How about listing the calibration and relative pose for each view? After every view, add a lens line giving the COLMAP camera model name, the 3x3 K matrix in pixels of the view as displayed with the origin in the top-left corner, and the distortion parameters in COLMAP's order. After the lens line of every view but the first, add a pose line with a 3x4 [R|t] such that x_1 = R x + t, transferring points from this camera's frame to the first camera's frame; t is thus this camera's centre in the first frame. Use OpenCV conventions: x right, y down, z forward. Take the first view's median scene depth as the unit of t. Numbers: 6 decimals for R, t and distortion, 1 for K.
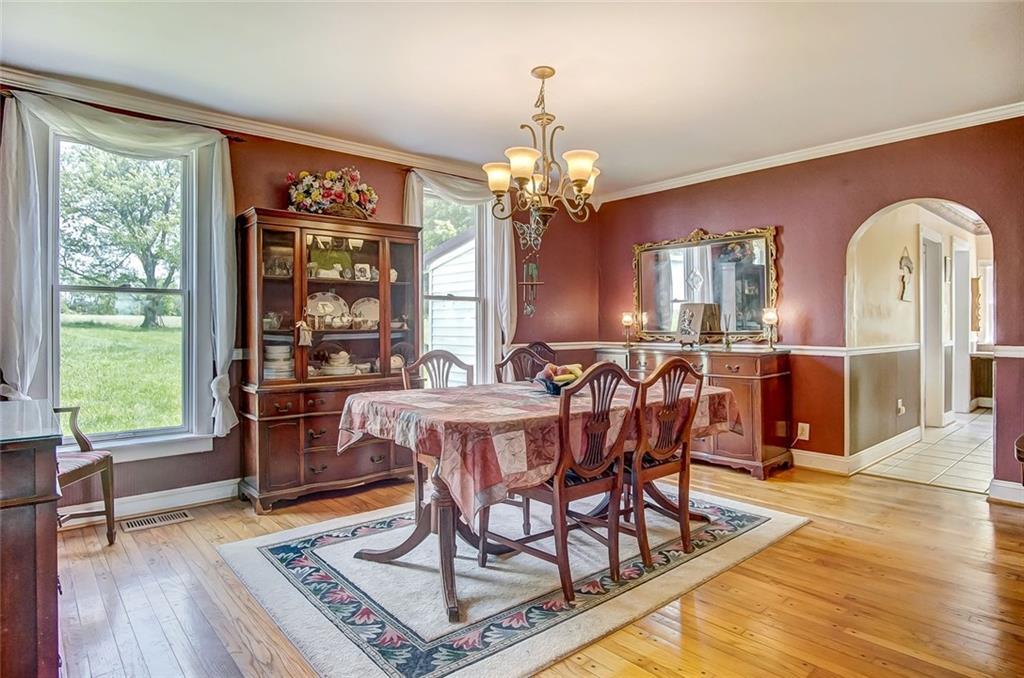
lens RADIAL K [[574.5, 0, 508.0], [0, 574.5, 330.4], [0, 0, 1]] dist [-0.030283, 0.007165]
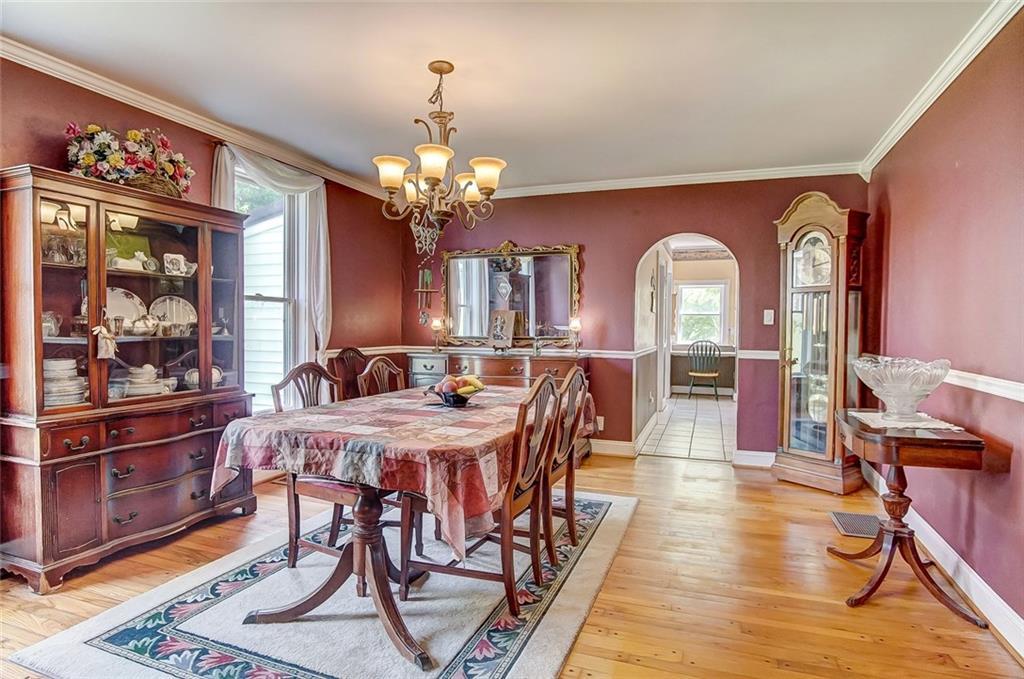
lens RADIAL K [[558.8, 0, 509.1], [0, 558.8, 343.5], [0, 0, 1]] dist [-0.028414, 0.004362]
pose [[0.875926, -0.004726, 0.482423, -0.242631], [-0.008344, 0.999654, 0.024943, -0.016546], [-0.482374, -0.025874, 0.875583, 0.111487]]
